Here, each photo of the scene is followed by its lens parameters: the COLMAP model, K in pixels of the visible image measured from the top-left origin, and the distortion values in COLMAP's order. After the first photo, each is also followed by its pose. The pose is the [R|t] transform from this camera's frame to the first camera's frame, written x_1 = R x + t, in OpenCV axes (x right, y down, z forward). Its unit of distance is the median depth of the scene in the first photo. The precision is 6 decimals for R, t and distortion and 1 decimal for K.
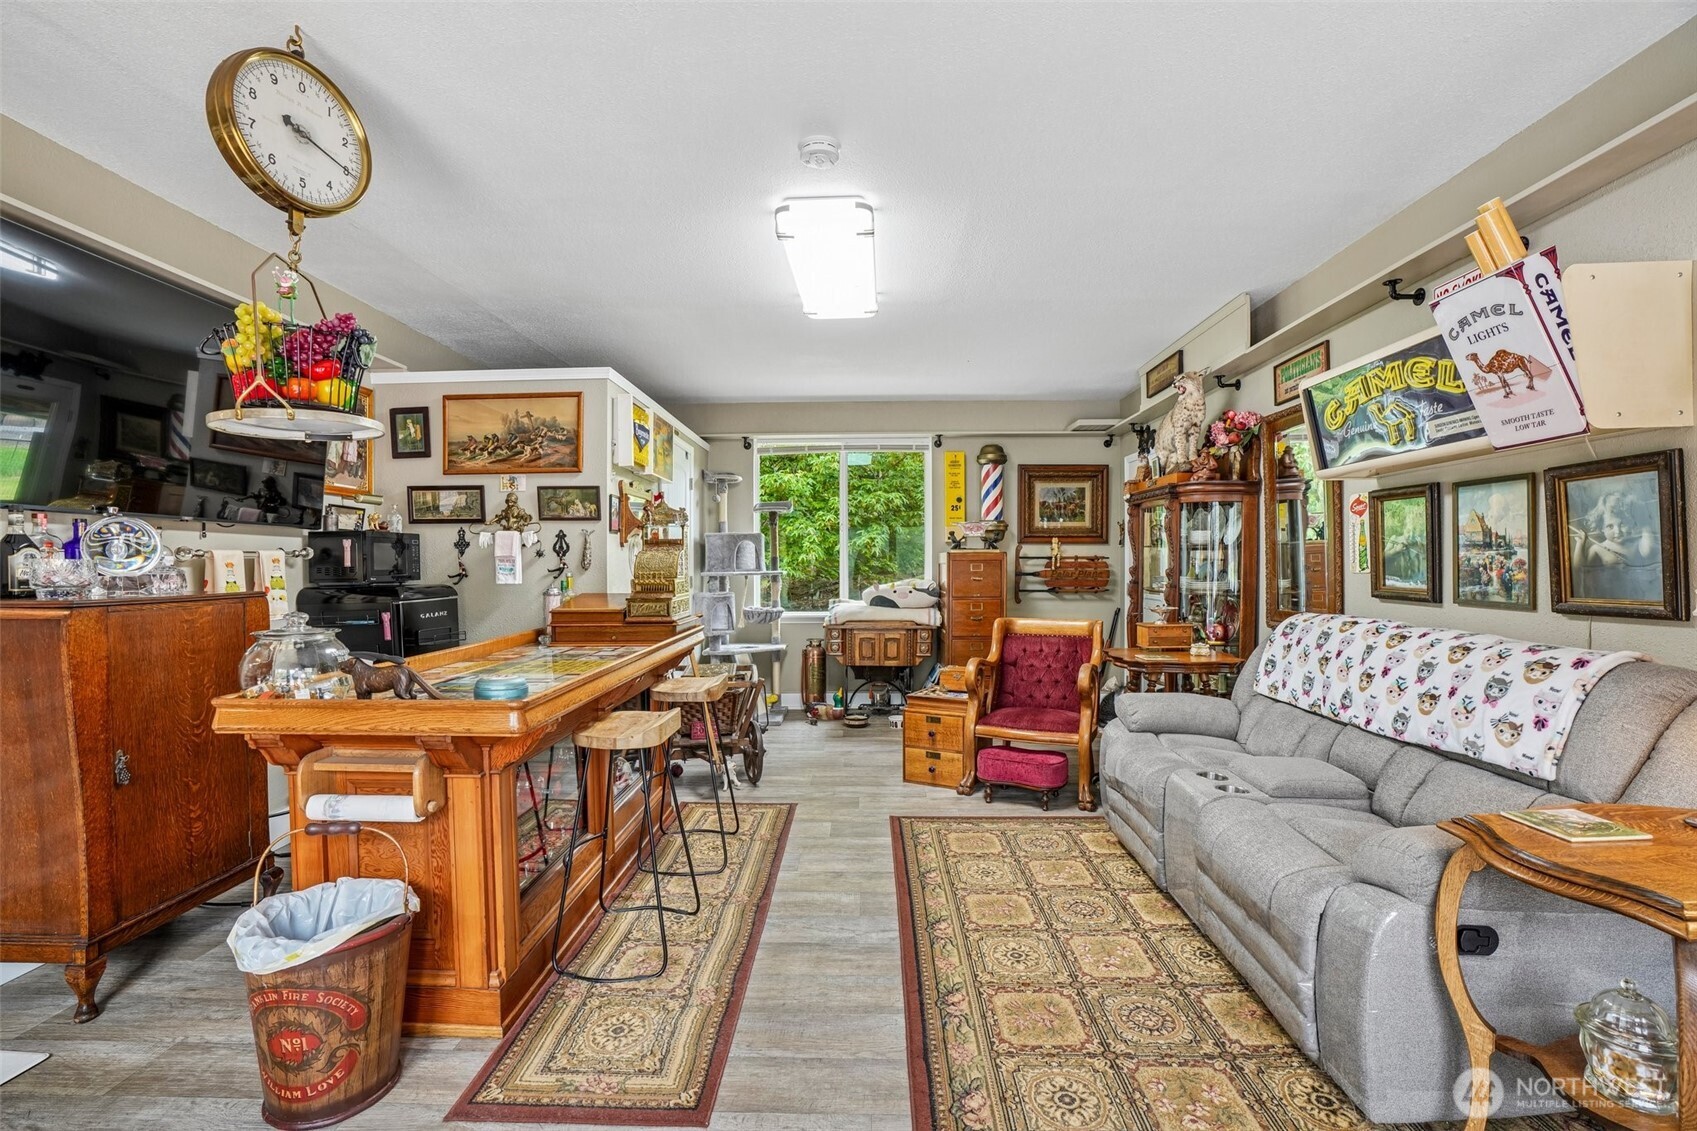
lens RADIAL K [[779.7, 0, 837.9], [0, 779.7, 568.9], [0, 0, 1]] dist [-0.065186, 0.022591]
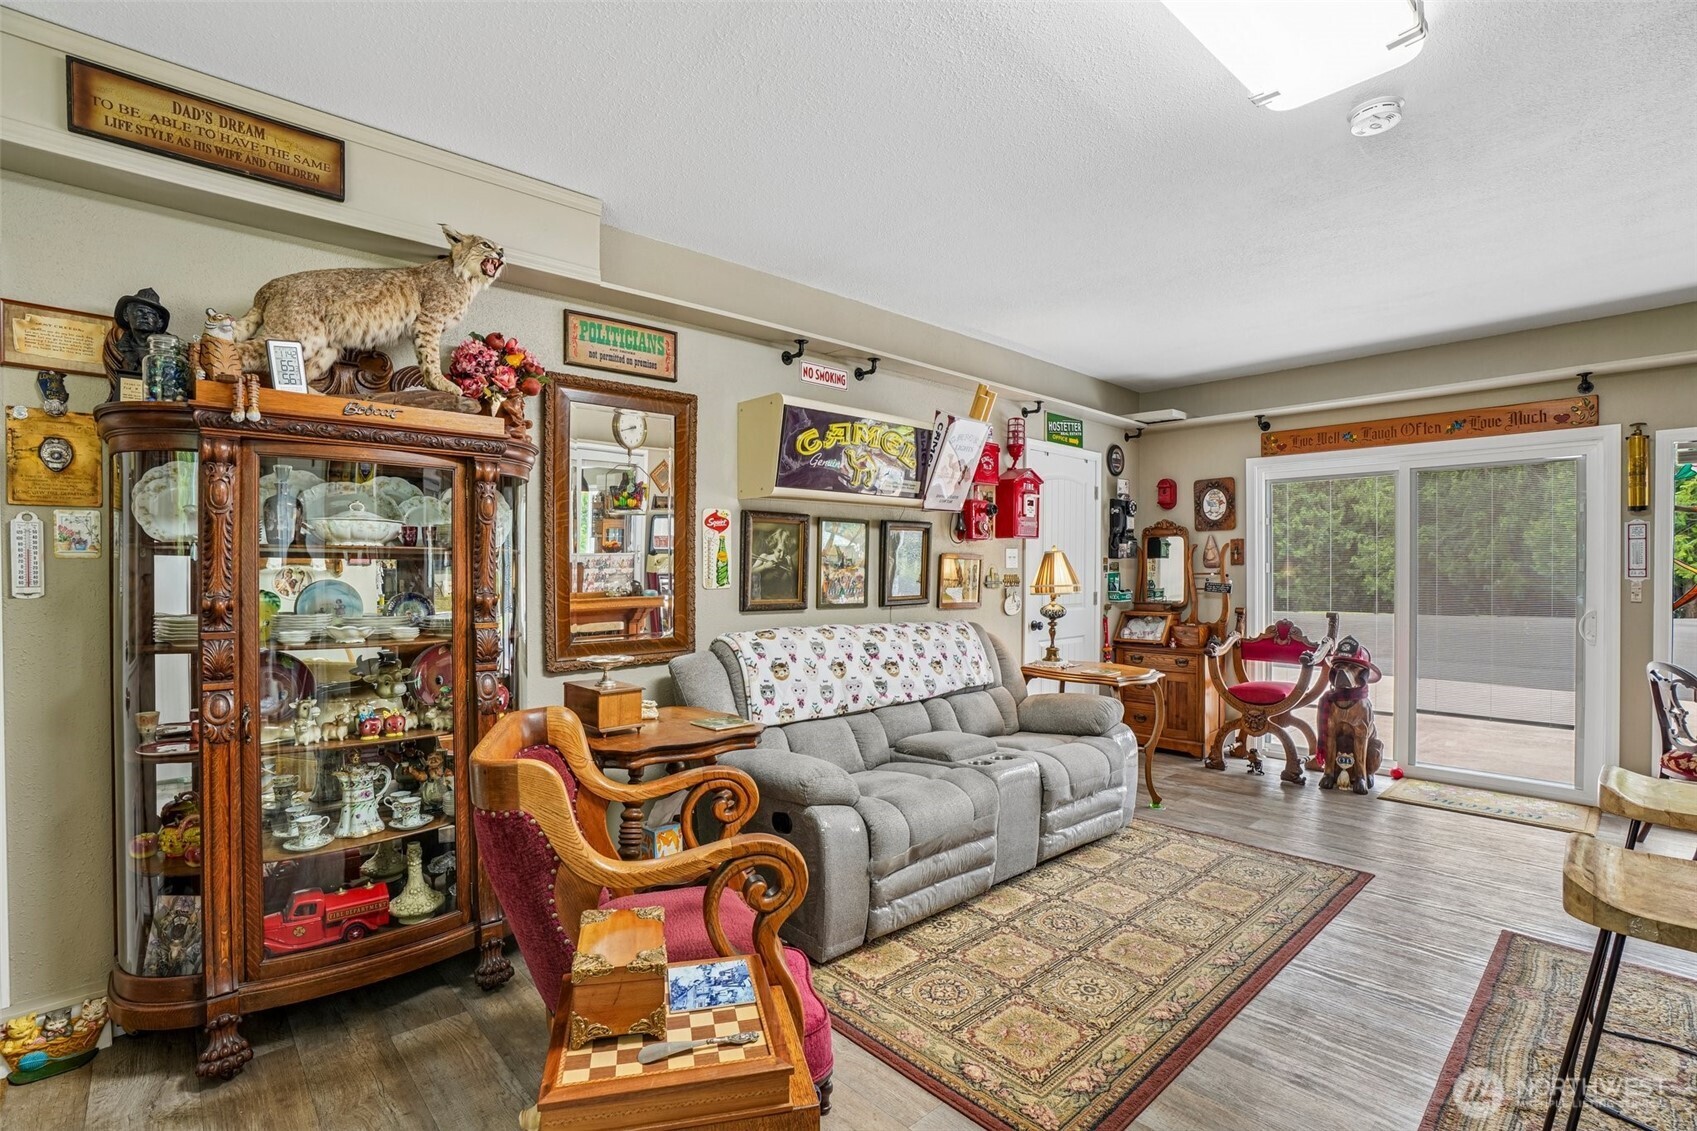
lens RADIAL K [[779.7, 0, 858.2], [0, 779.7, 565.8], [0, 0, 1]] dist [-0.065186, 0.022591]
pose [[-0.708579, 0.003824, 0.705621, -0.143849], [0.009281, 0.999949, 0.003901, -0.023086], [-0.705570, 0.009313, -0.708579, 1.358454]]
